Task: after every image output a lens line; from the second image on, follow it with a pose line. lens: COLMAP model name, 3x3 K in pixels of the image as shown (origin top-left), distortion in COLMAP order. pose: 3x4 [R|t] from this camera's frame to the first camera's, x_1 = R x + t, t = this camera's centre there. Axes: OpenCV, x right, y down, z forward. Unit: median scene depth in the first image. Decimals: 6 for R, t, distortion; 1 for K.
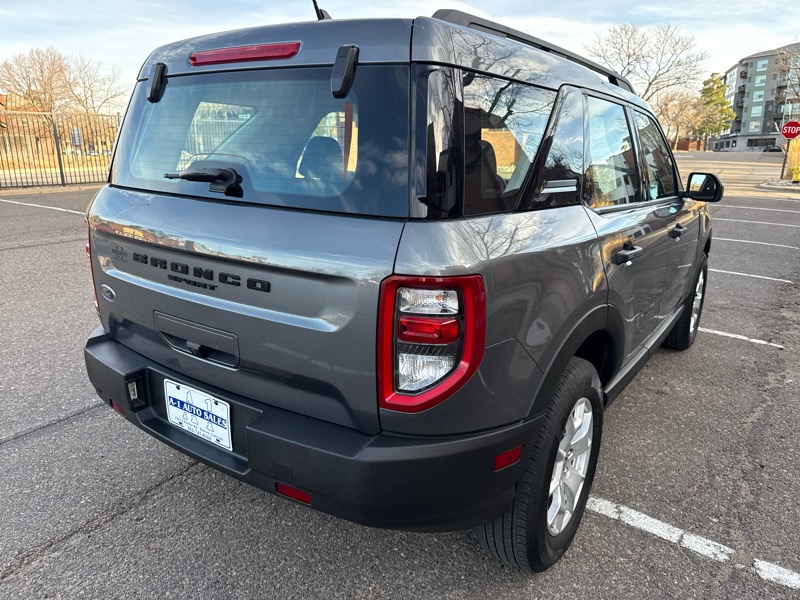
lens RADIAL K [[565.6, 0, 406.7], [0, 565.6, 303.1], [0, 0, 1]] dist [0.012574, -0.019989]
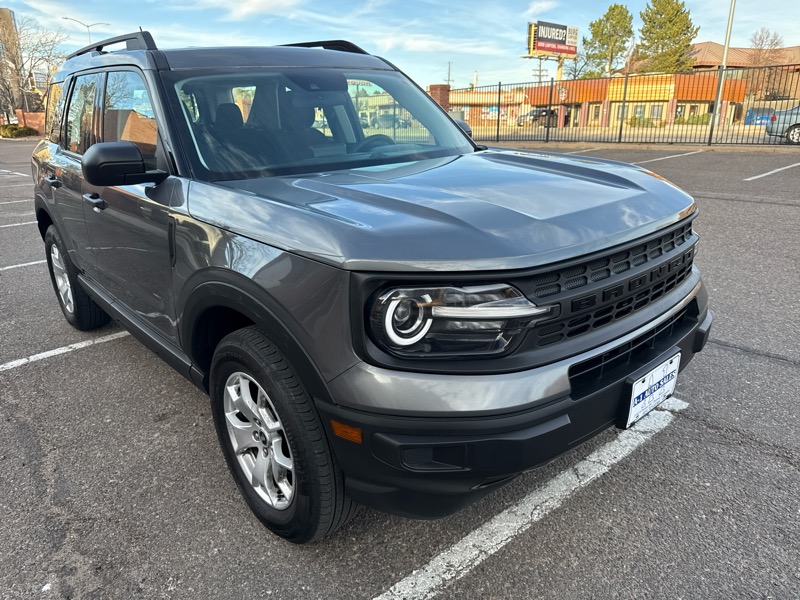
lens RADIAL K [[565.6, 0, 399.4], [0, 565.6, 305.3], [0, 0, 1]] dist [0.012574, -0.019989]
pose [[-0.244401, 0.312476, -0.917947, 1.705337], [-0.234315, 0.899570, 0.368606, -0.582277], [0.940938, 0.305177, -0.146638, 2.244072]]
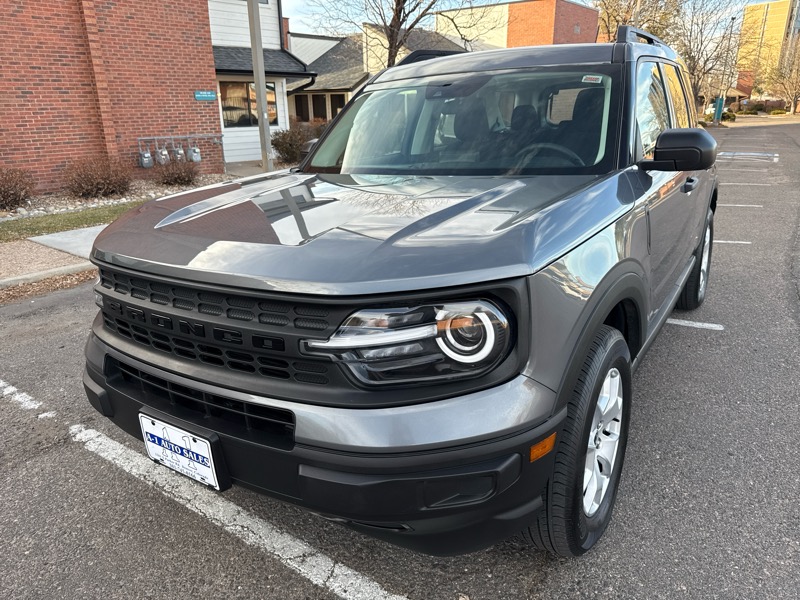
lens RADIAL K [[565.6, 0, 401.1], [0, 565.6, 302.4], [0, 0, 1]] dist [0.012574, -0.019989]
pose [[-0.999664, 0.023055, -0.011880, 0.593387], [0.012657, 0.833478, 0.552408, -0.821371], [0.022637, 0.552072, -0.833489, 3.034255]]
